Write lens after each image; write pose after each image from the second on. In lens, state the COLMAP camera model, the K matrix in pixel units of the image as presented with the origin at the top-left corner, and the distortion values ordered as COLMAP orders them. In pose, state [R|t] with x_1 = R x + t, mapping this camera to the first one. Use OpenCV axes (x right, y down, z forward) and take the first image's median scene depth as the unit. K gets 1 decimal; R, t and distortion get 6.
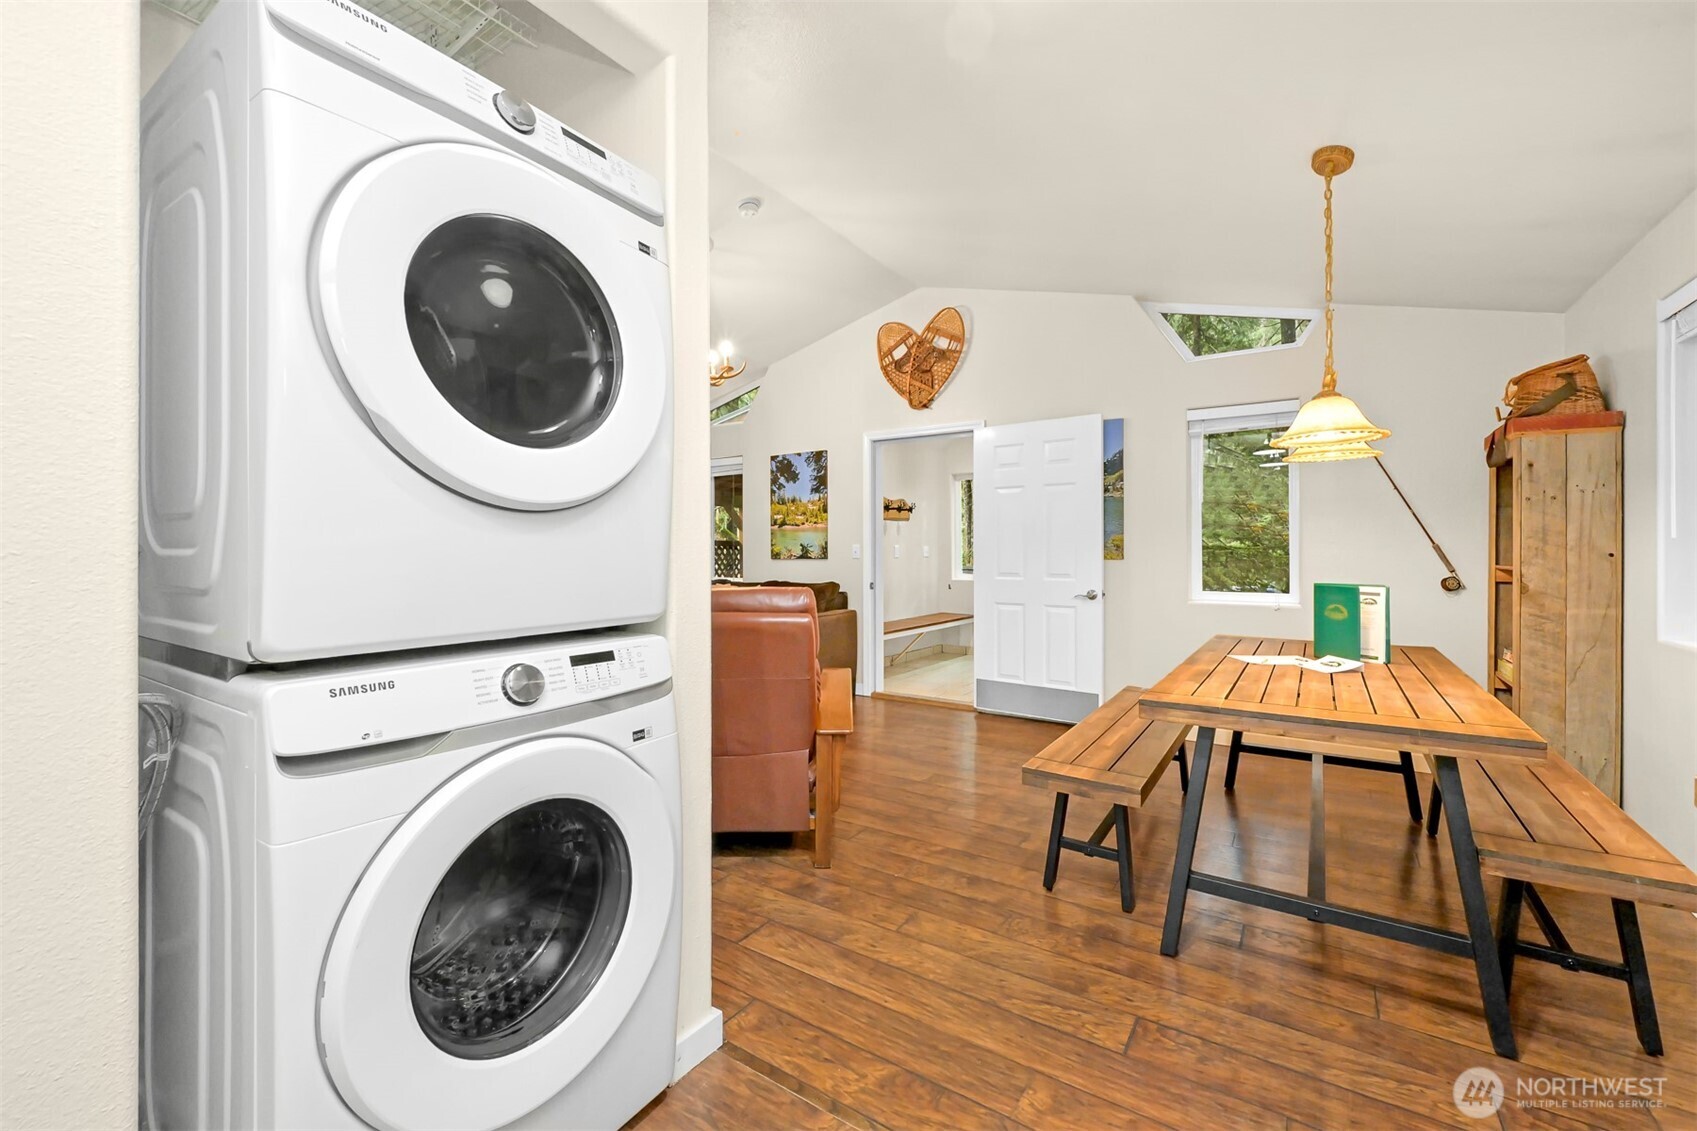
lens RADIAL K [[679.5, 0, 849.7], [0, 679.5, 552.4], [0, 0, 1]] dist [-0.000995, -0.000521]
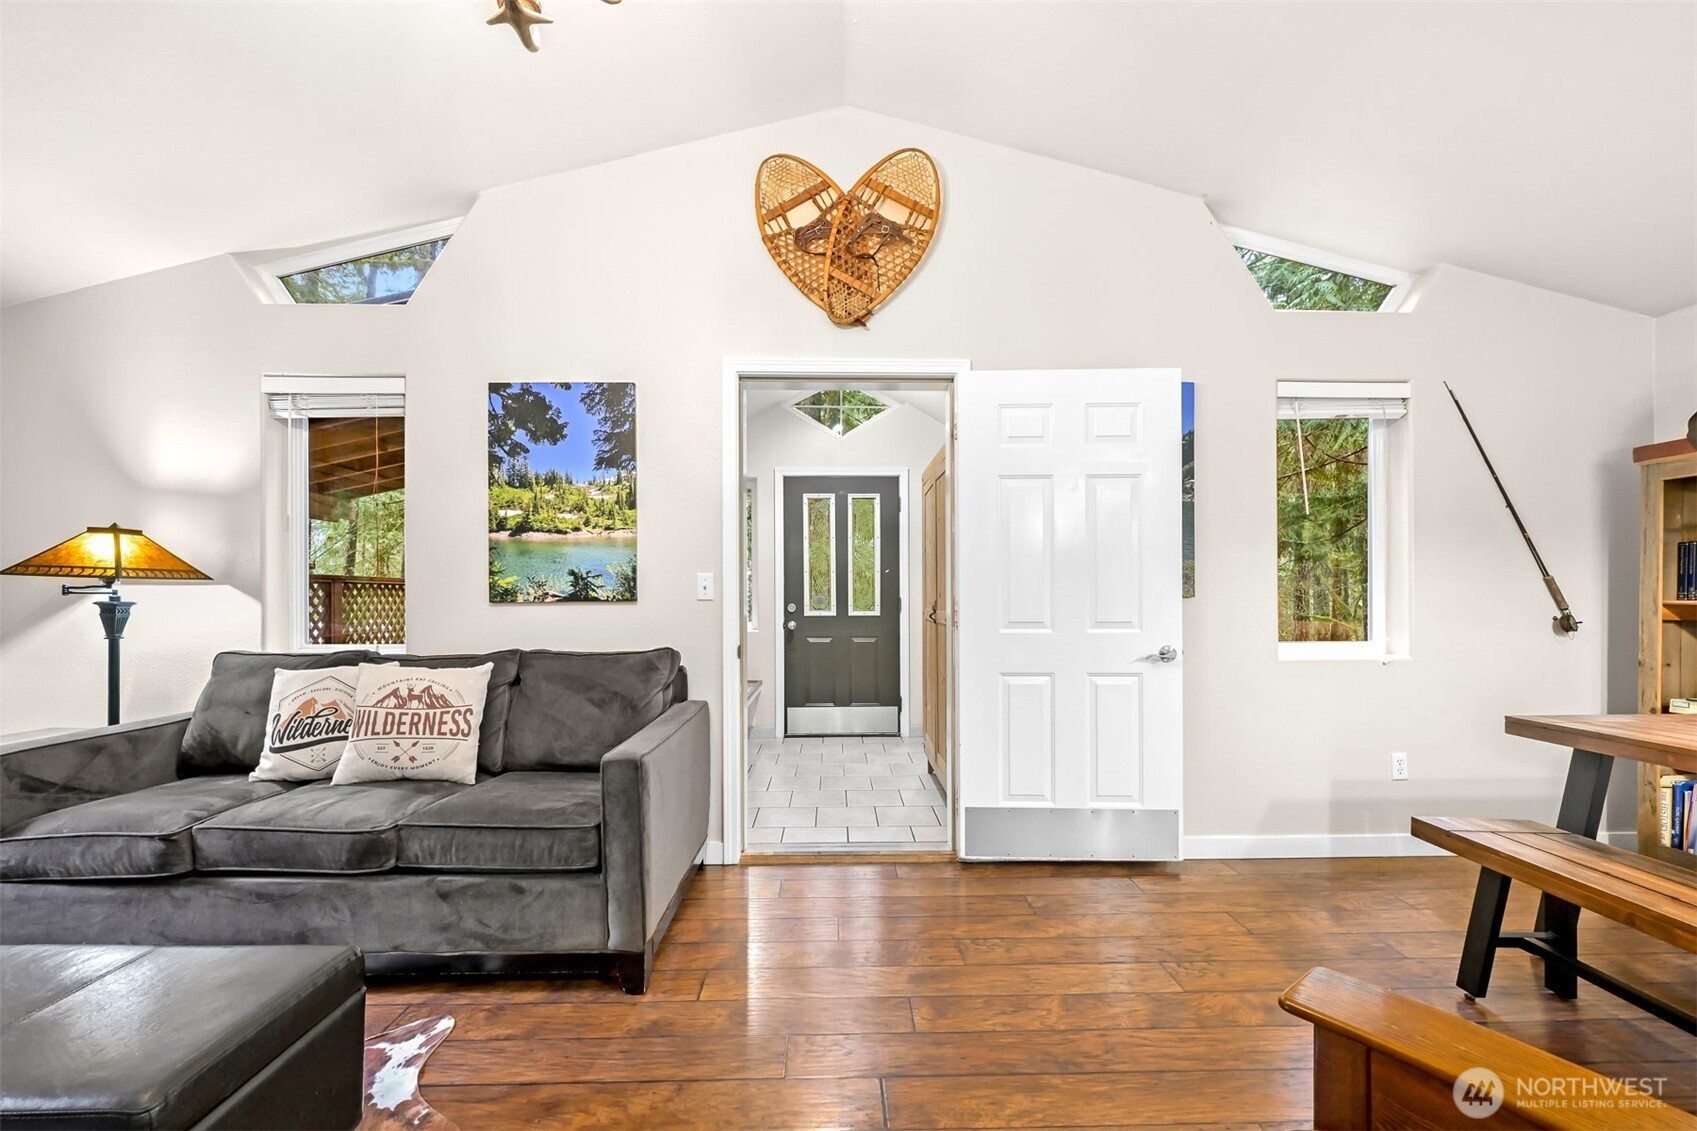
lens RADIAL K [[679.5, 0, 814.6], [0, 679.5, 592.0], [0, 0, 1]] dist [-0.000995, -0.000521]
pose [[0.824267, 0.000429, 0.566202, -0.222087], [0.002909, 0.999983, -0.004993, 0.006037], [-0.566194, 0.005763, 0.824252, 0.551062]]
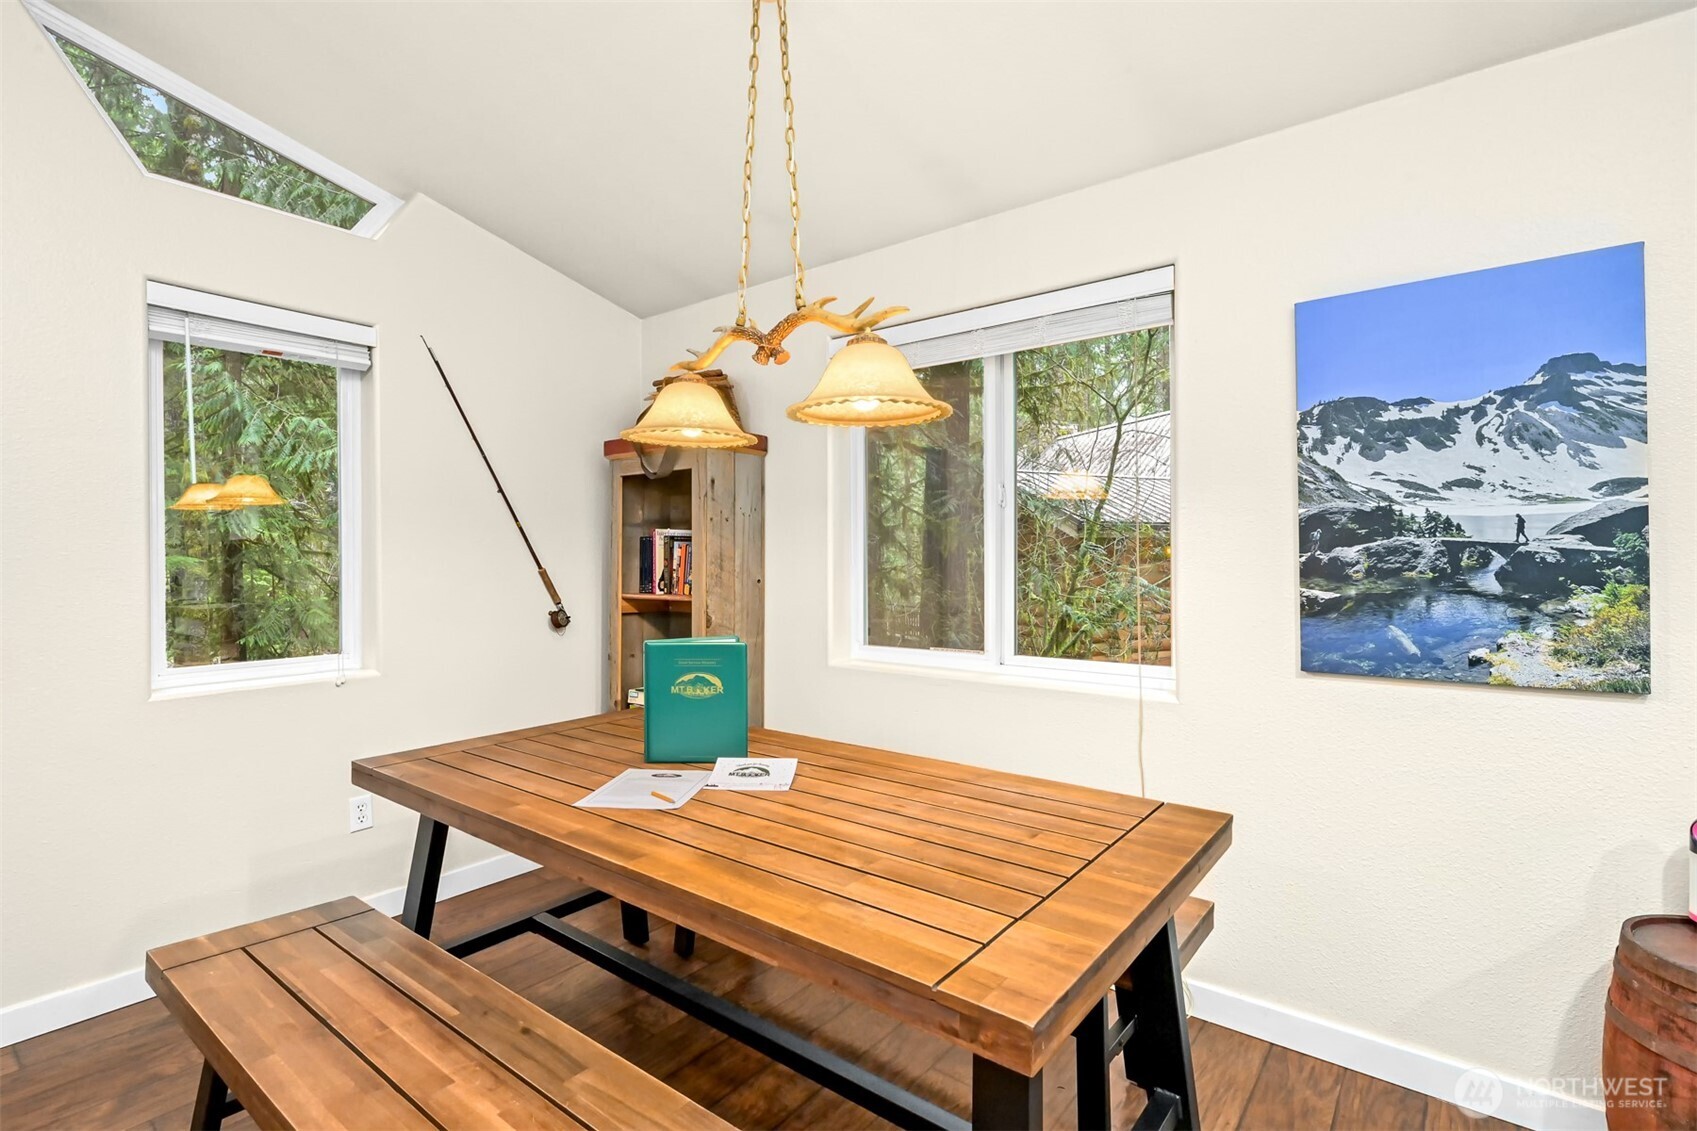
lens RADIAL K [[770.4, 0, 850.6], [0, 770.4, 556.7], [0, 0, 1]] dist [-0.001469, -0.000624]
pose [[0.053504, -0.002444, 0.998565, 0.008953], [0.010673, 0.999941, 0.001875, -0.015905], [-0.998511, 0.010557, 0.053527, 0.404564]]
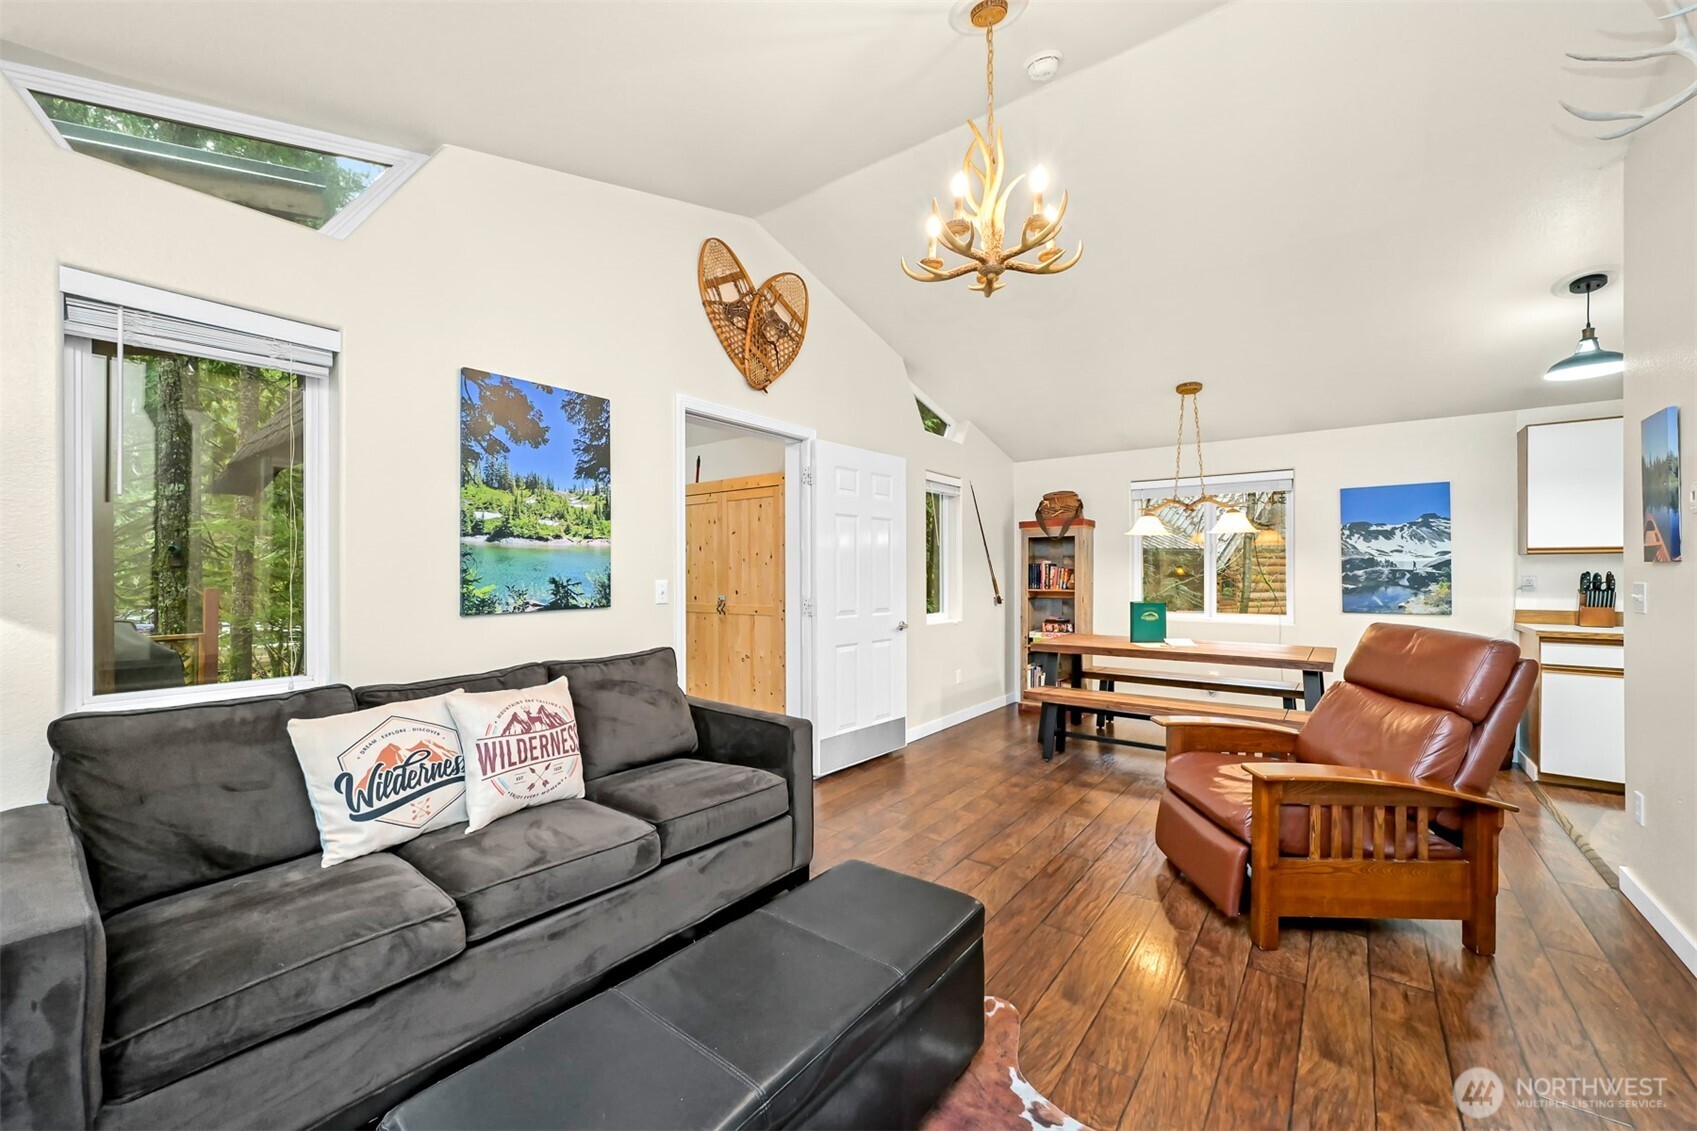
lens RADIAL K [[679.5, 0, 863.1], [0, 679.5, 568.0], [0, 0, 1]] dist [-0.000995, -0.000521]
pose [[0.042515, 0.007173, 0.999070, -0.587902], [0.004539, 0.999963, -0.007373, -0.017160], [-0.999086, 0.004849, 0.042481, 0.836466]]
